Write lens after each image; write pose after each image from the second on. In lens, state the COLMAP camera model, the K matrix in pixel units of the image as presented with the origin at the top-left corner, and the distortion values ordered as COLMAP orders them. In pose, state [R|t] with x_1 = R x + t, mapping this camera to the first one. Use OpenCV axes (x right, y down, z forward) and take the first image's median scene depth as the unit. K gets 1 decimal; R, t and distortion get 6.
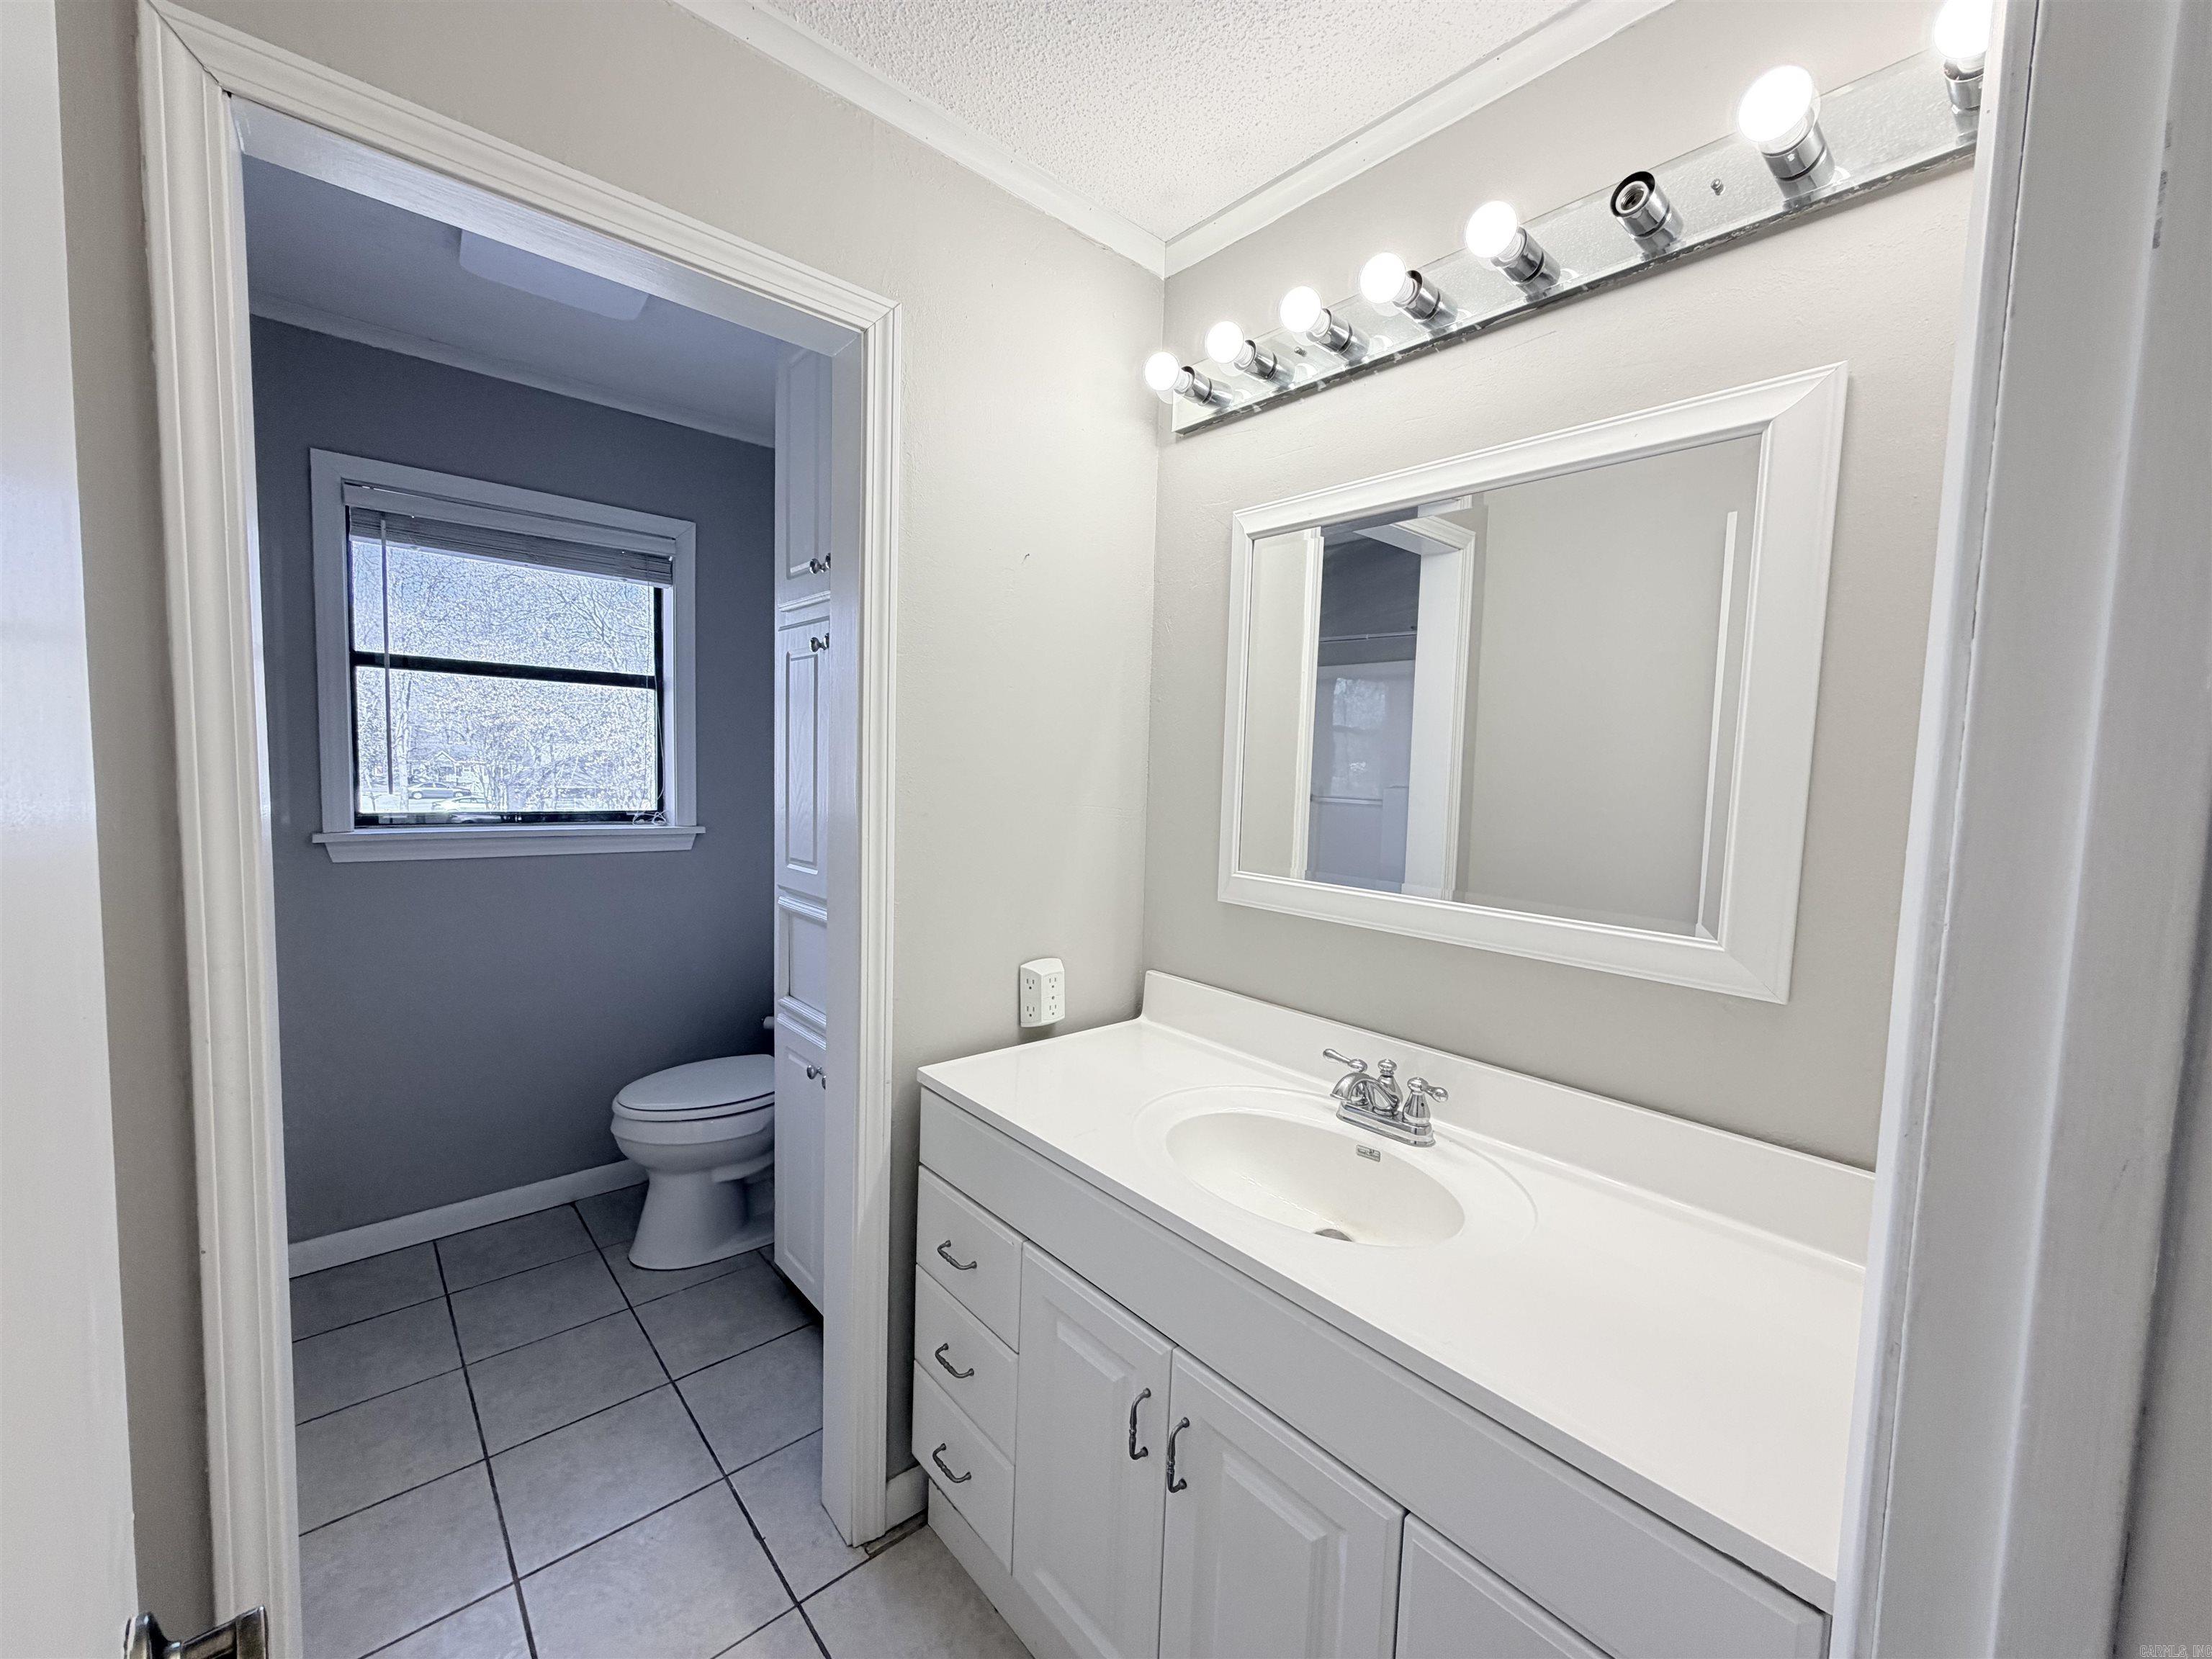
lens RADIAL K [[883.7, 0, 1100.0], [0, 883.7, 829.9], [0, 0, 1]] dist [0.000986, 0.001787]
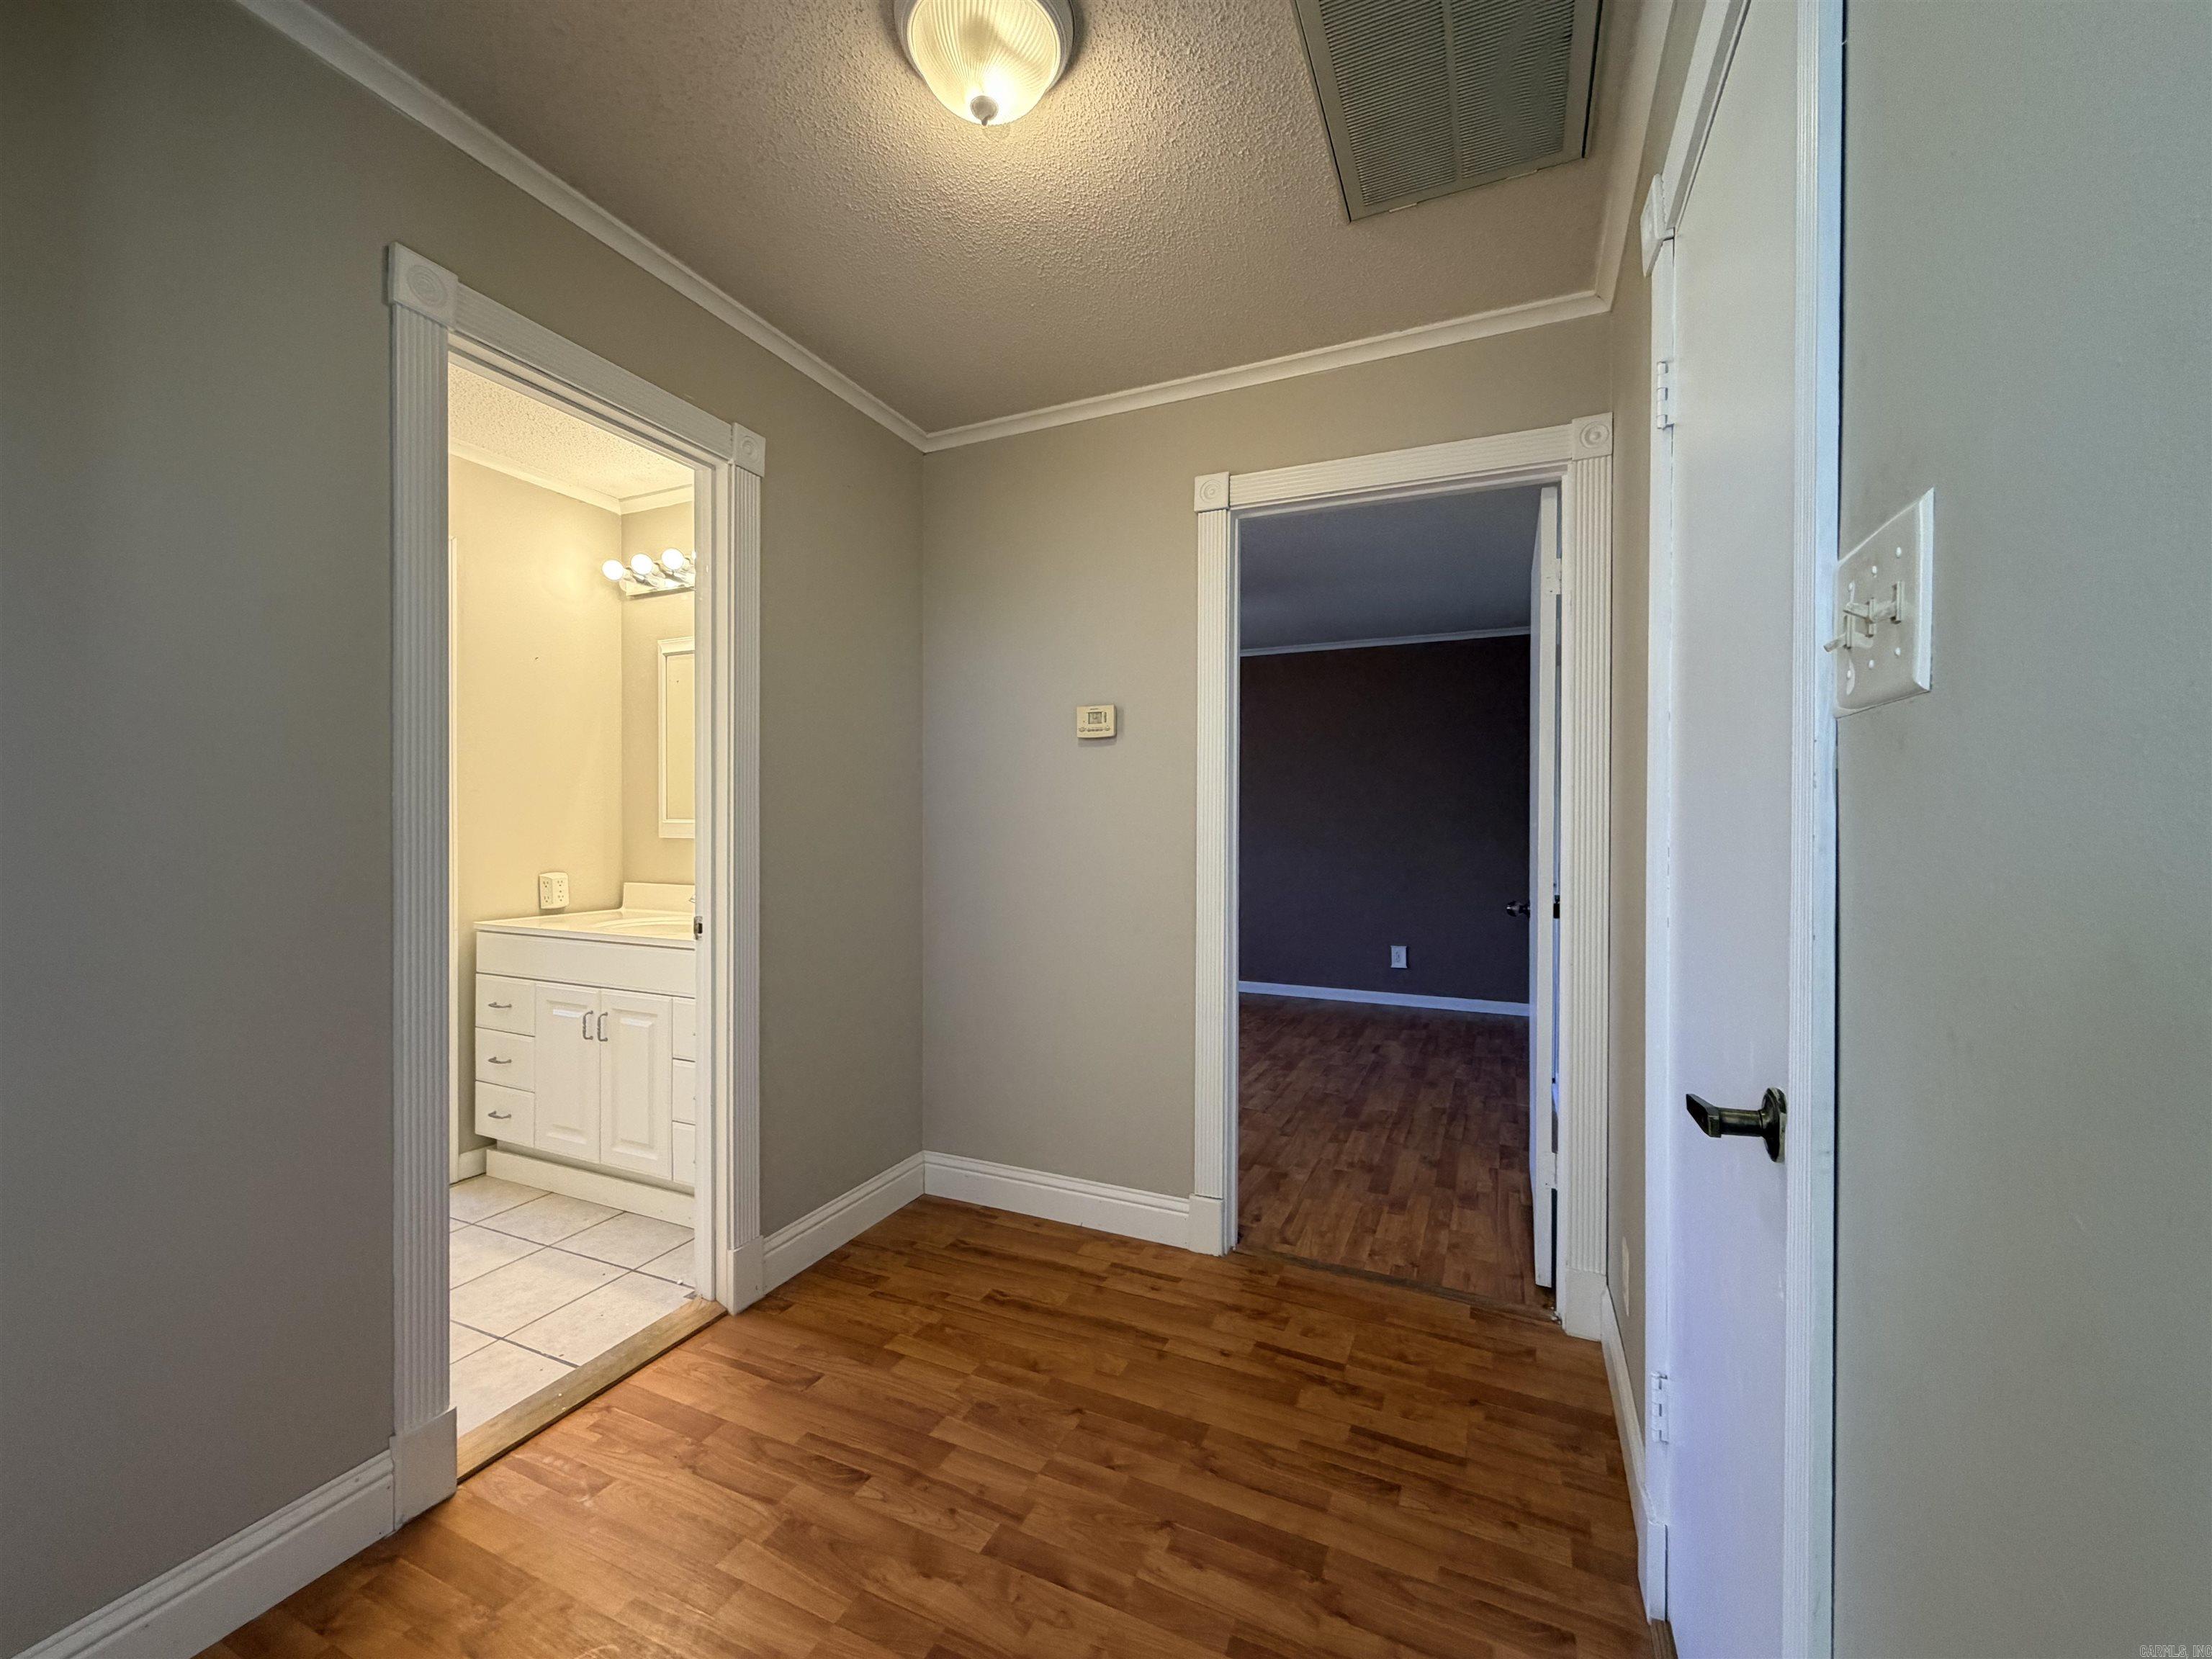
lens RADIAL K [[883.7, 0, 1112.3], [0, 883.7, 834.9], [0, 0, 1]] dist [0.000986, 0.001787]
pose [[0.910135, -0.036013, 0.412744, 0.179719], [0.063598, 0.996552, -0.053288, 0.182225], [-0.409401, 0.074749, 0.909287, -0.884714]]
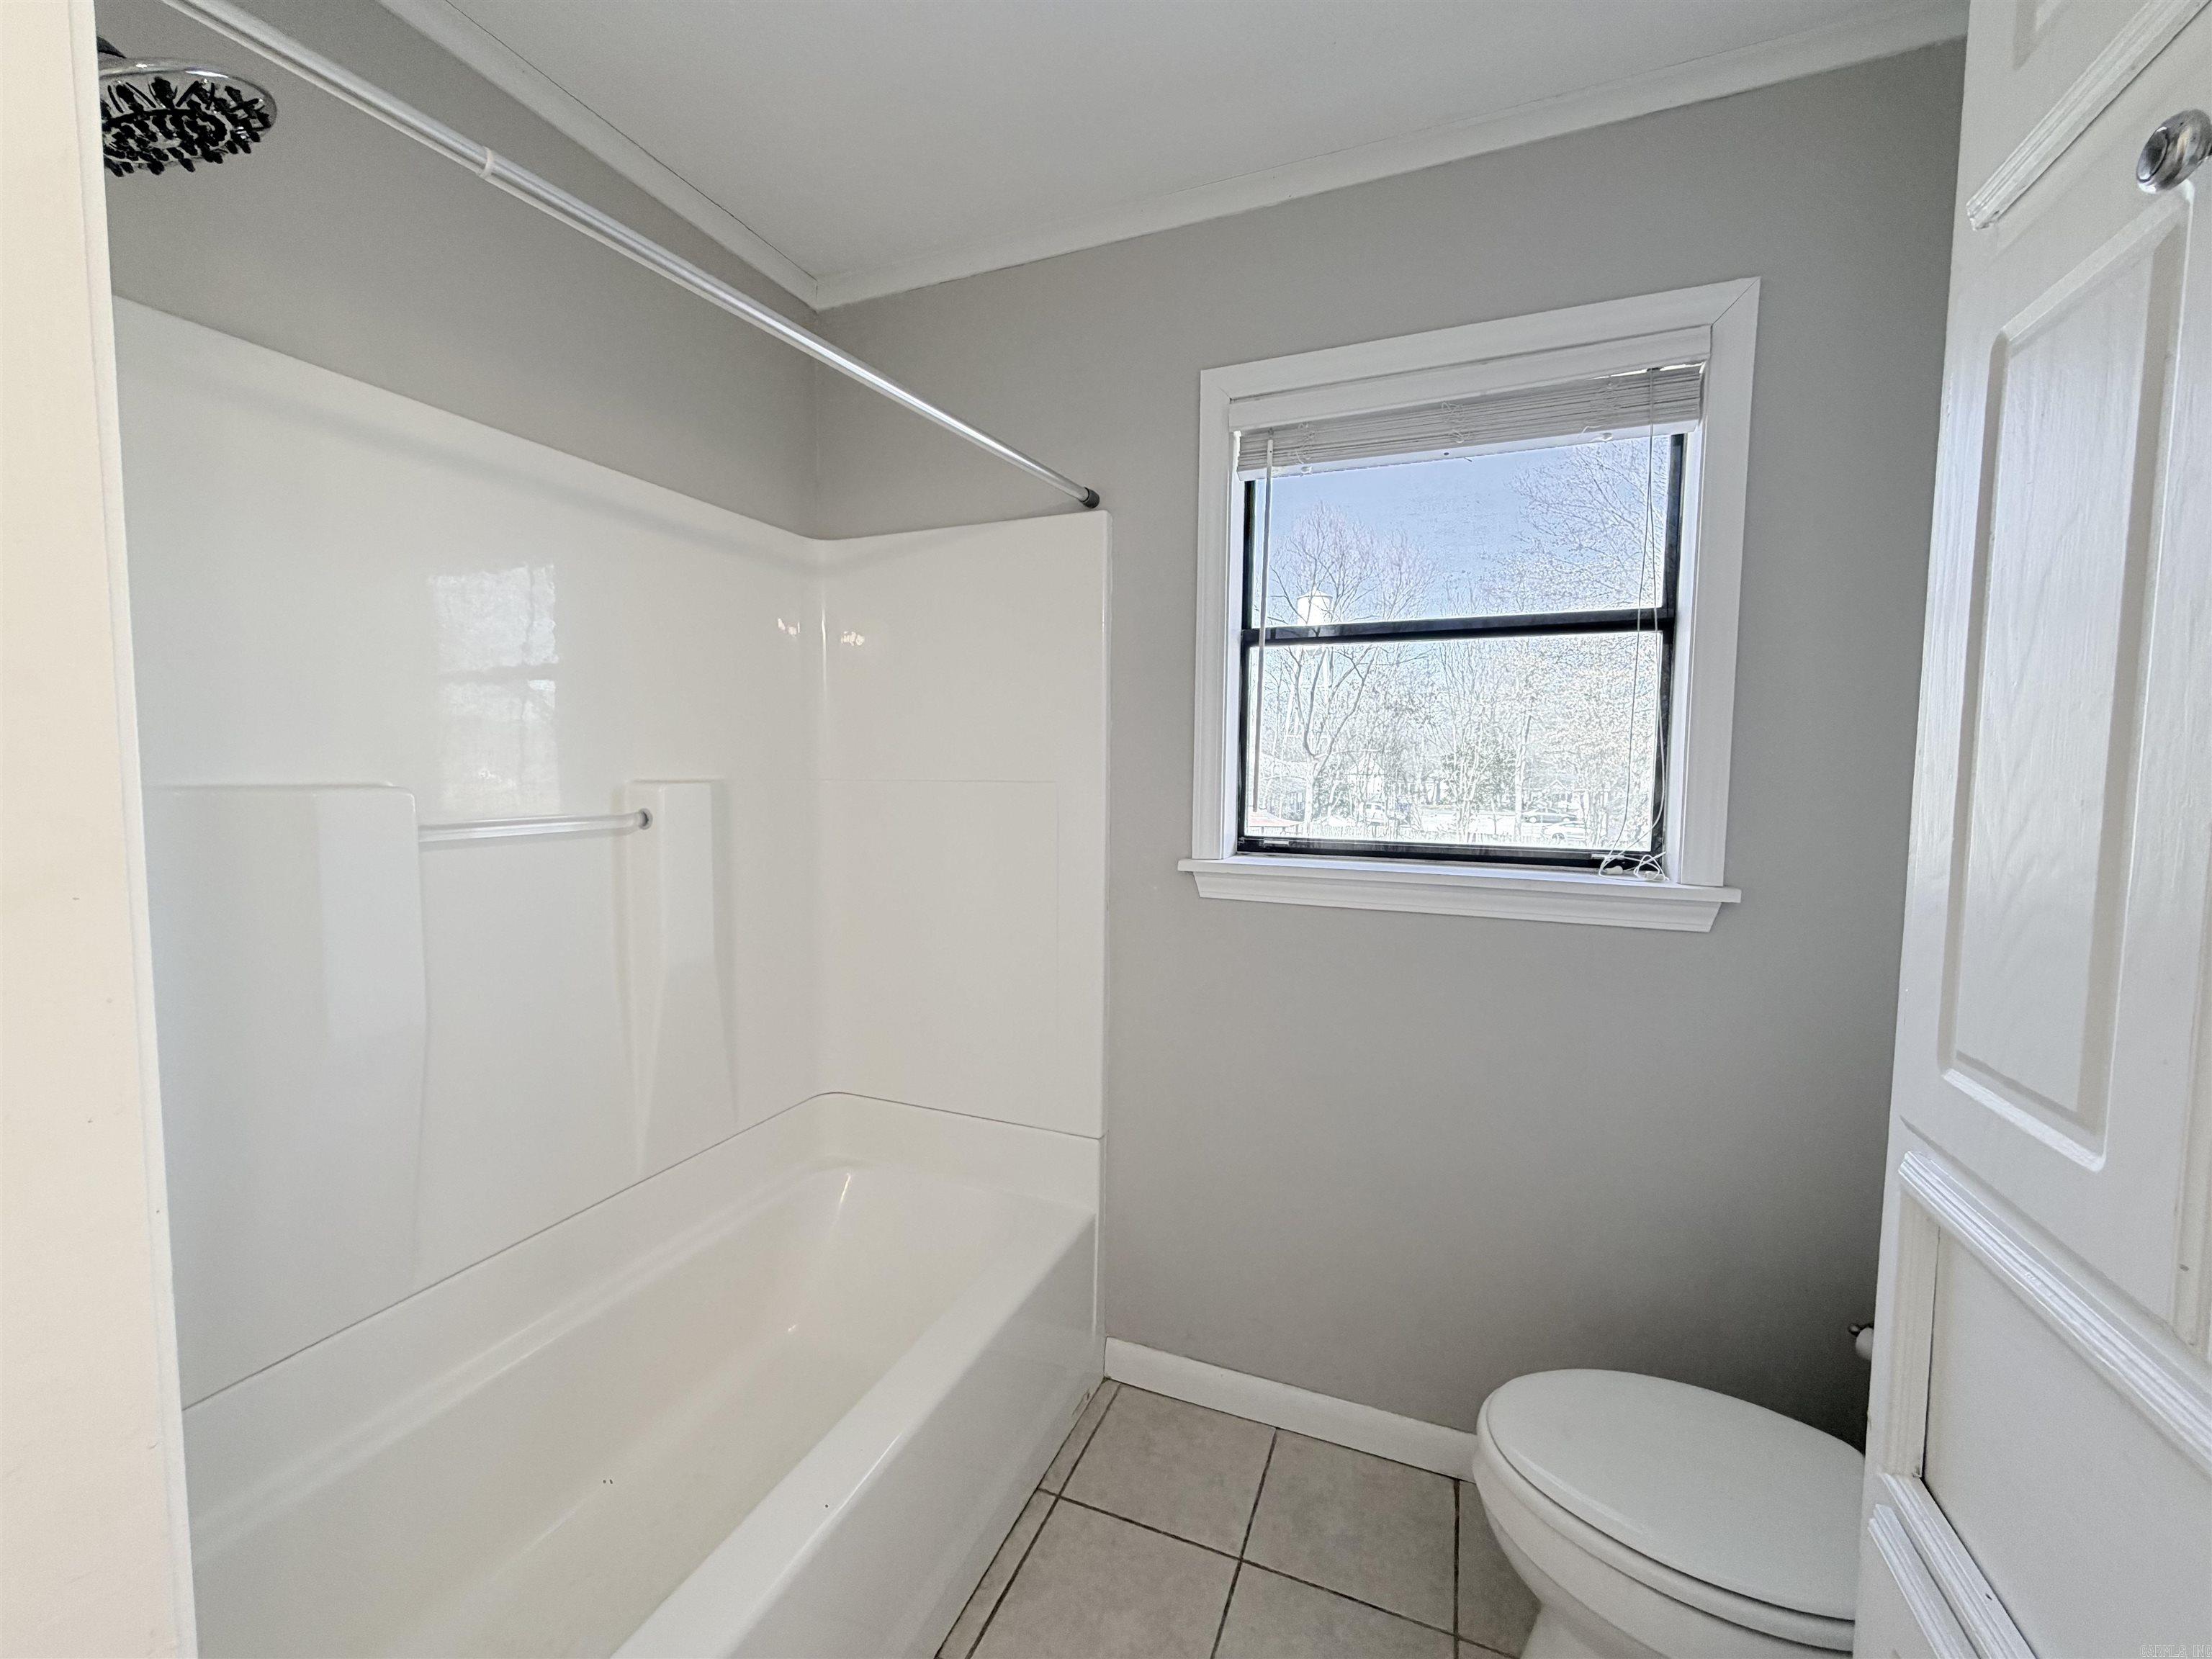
lens RADIAL K [[883.7, 0, 1102.7], [0, 883.7, 833.0], [0, 0, 1]] dist [0.000986, 0.001787]
pose [[0.441796, 0.039099, -0.896263, -0.184707], [-0.063586, 0.997902, 0.012190, -0.021908], [0.894859, 0.051604, 0.443355, 0.524669]]
